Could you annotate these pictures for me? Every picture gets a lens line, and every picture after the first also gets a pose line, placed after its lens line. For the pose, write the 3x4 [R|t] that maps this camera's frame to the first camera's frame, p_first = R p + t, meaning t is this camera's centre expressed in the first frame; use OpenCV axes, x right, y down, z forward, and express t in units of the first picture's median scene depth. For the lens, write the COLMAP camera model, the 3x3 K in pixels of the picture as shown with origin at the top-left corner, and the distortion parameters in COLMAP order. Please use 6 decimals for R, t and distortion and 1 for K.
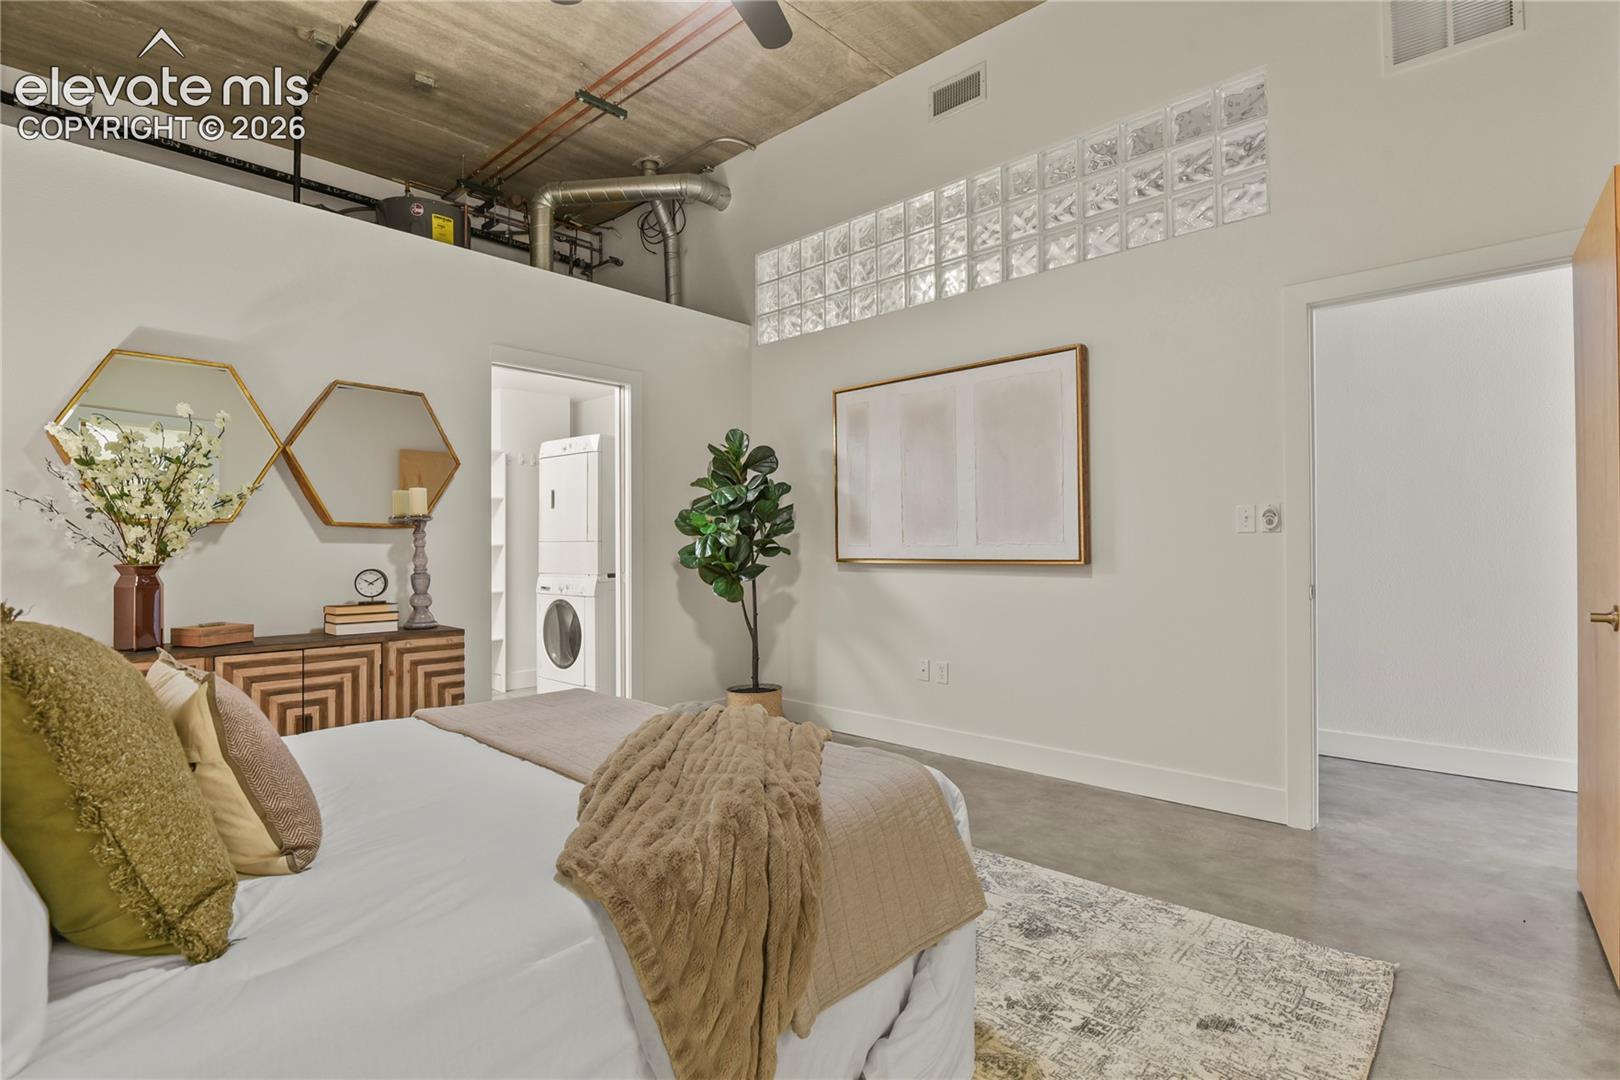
lens RADIAL K [[786.2, 0, 817.5], [0, 786.2, 539.2], [0, 0, 1]] dist [-0.003608, -0.008407]
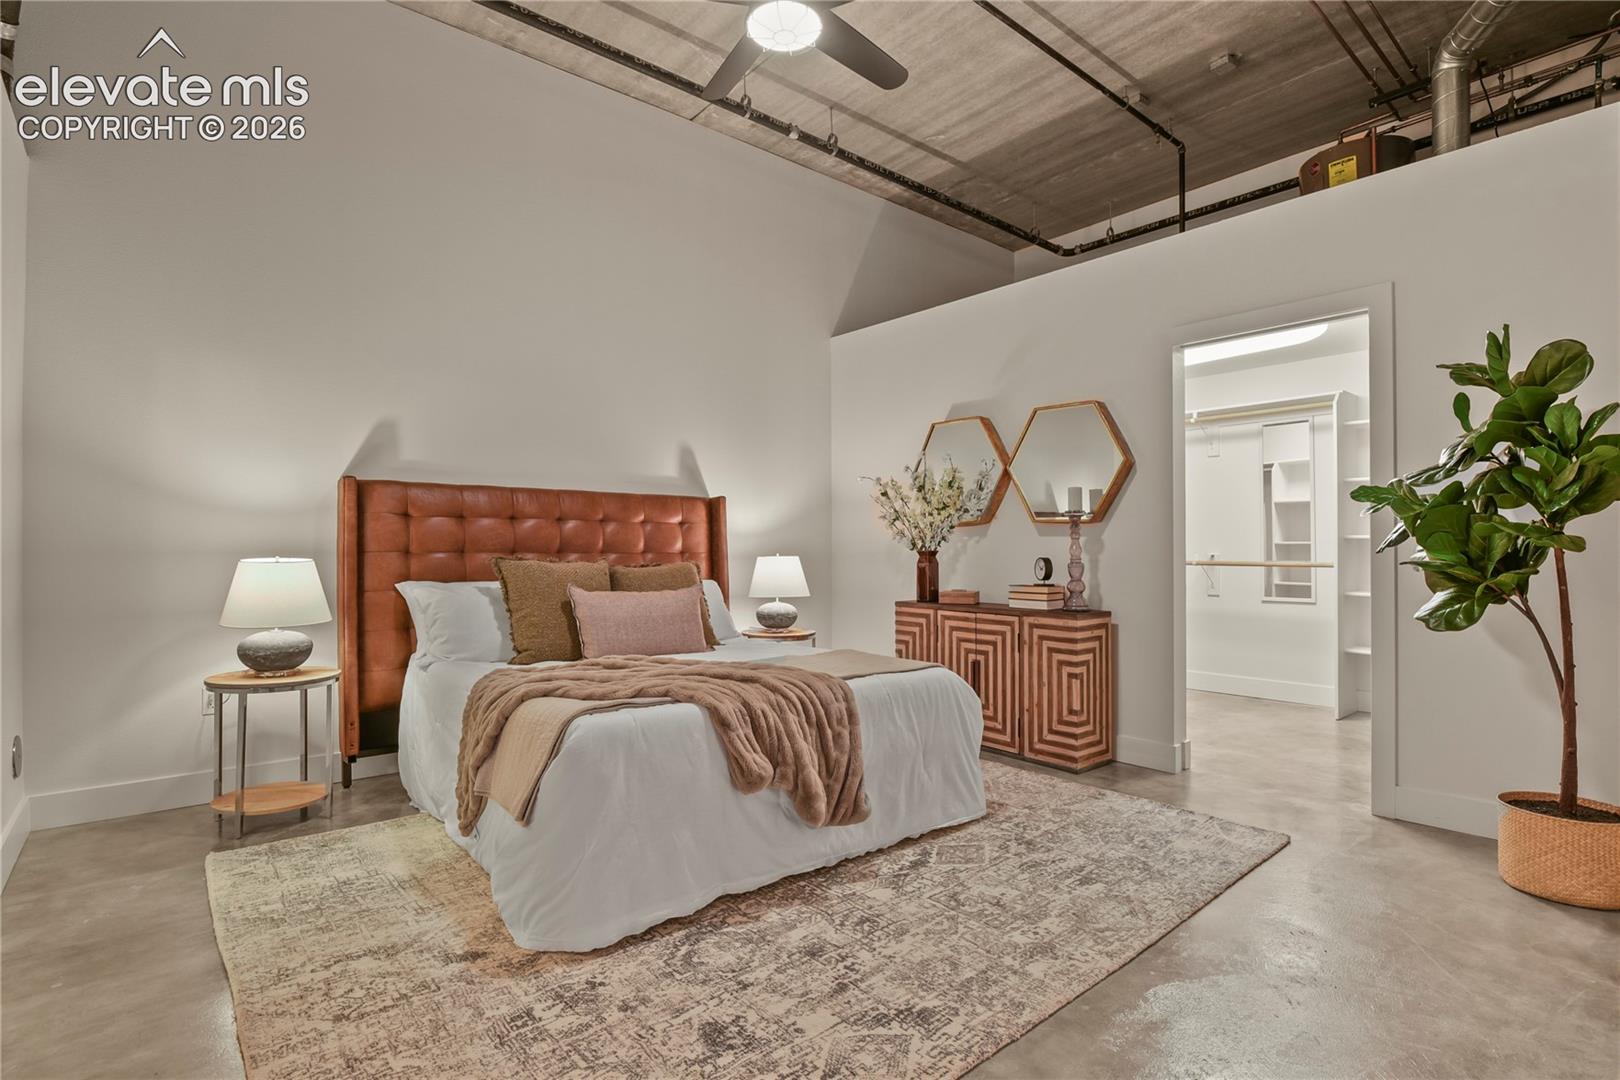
lens RADIAL K [[786.2, 0, 817.4], [0, 786.2, 537.1], [0, 0, 1]] dist [-0.003608, -0.008407]
pose [[-0.121070, -0.008257, -0.992610, 0.765891], [0.012579, 0.999872, -0.009852, 0.015548], [0.992564, -0.013679, -0.120950, 0.885293]]
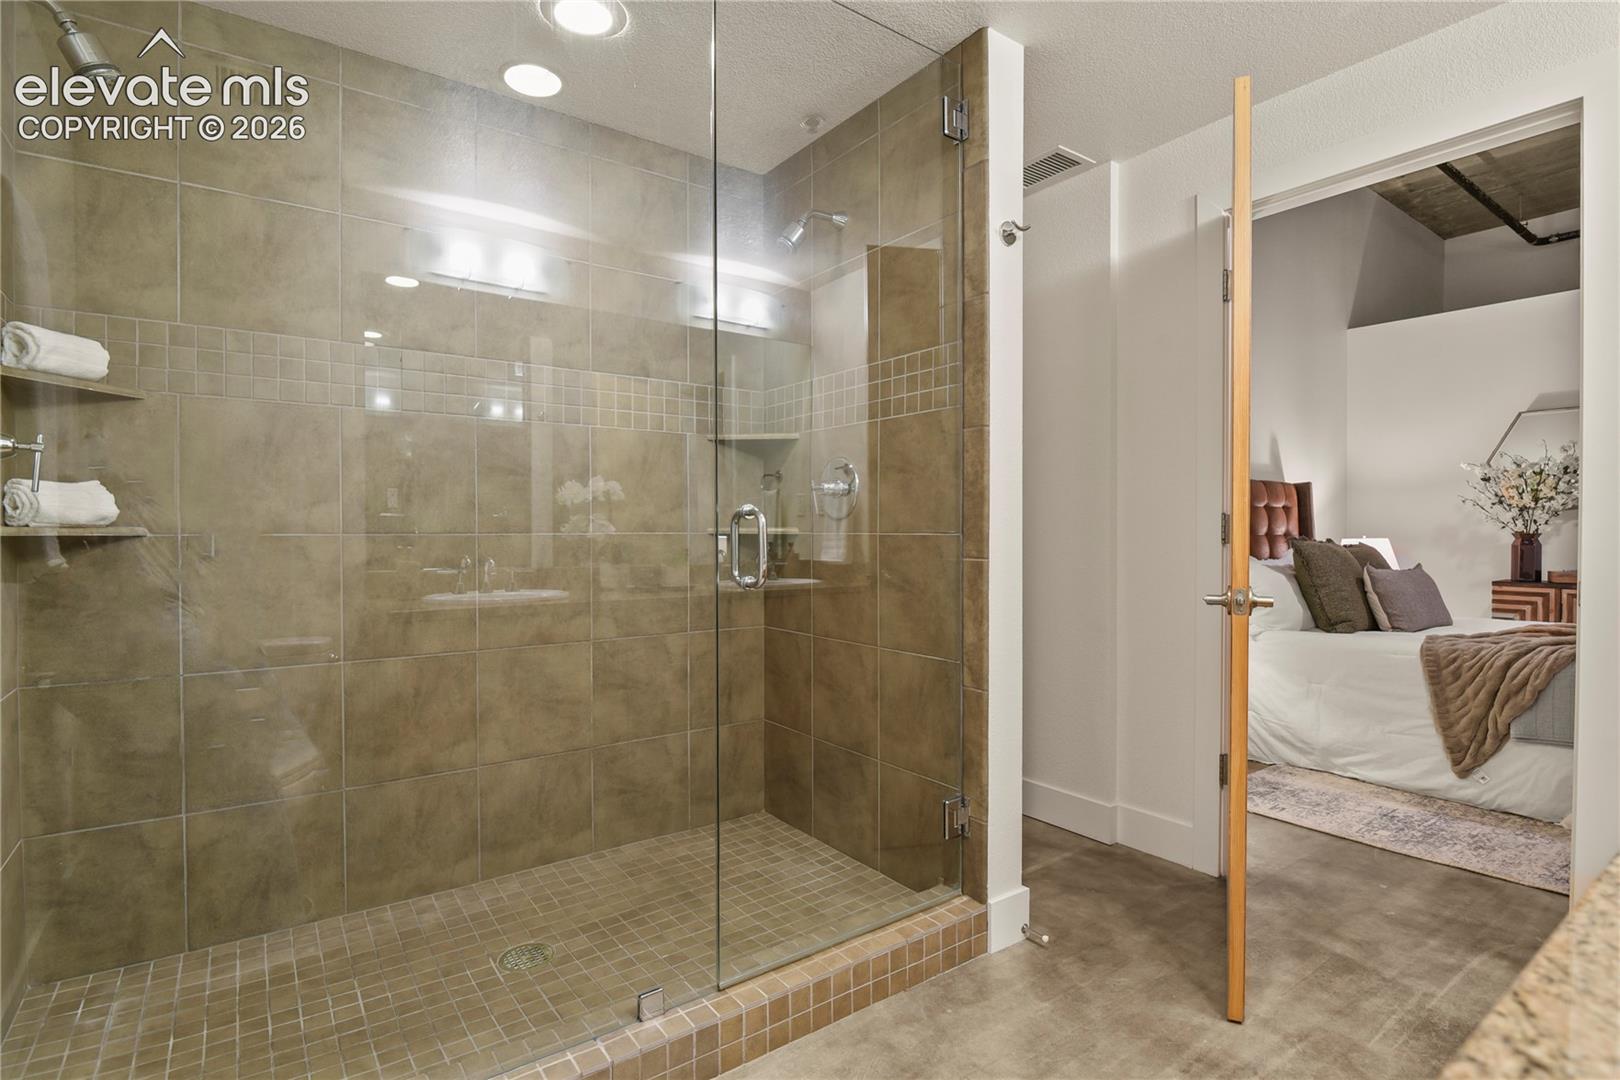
lens RADIAL K [[786.2, 0, 810.0], [0, 786.2, 545.9], [0, 0, 1]] dist [-0.003608, -0.008407]
pose [[-0.201825, 0.023573, -0.979138, 1.081975], [0.014336, 0.999674, 0.021113, 0.000992], [0.979317, -0.009776, -0.202098, -0.188360]]
